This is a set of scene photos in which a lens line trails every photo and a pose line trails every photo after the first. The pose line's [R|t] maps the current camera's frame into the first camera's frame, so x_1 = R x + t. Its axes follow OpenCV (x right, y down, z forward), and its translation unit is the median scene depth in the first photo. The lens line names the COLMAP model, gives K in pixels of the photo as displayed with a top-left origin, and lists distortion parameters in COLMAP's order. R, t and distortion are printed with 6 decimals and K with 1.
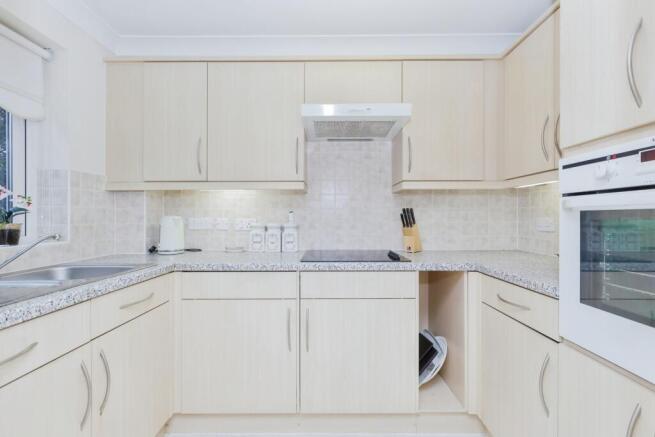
lens RADIAL K [[308.8, 0, 327.5], [0, 308.8, 218.5], [0, 0, 1]] dist [-0.001721, -0.000095]
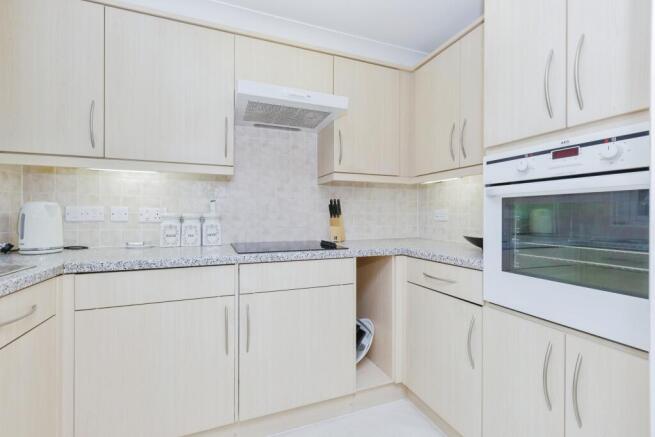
lens RADIAL K [[303.4, 0, 327.5], [0, 303.4, 218.5], [0, 0, 1]] dist [0.003072, 0.000448]
pose [[0.921755, 0.000389, 0.387772, -0.169968], [-0.001019, 0.999998, 0.001418, 0.031726], [-0.387771, -0.001702, 0.921754, 0.073408]]
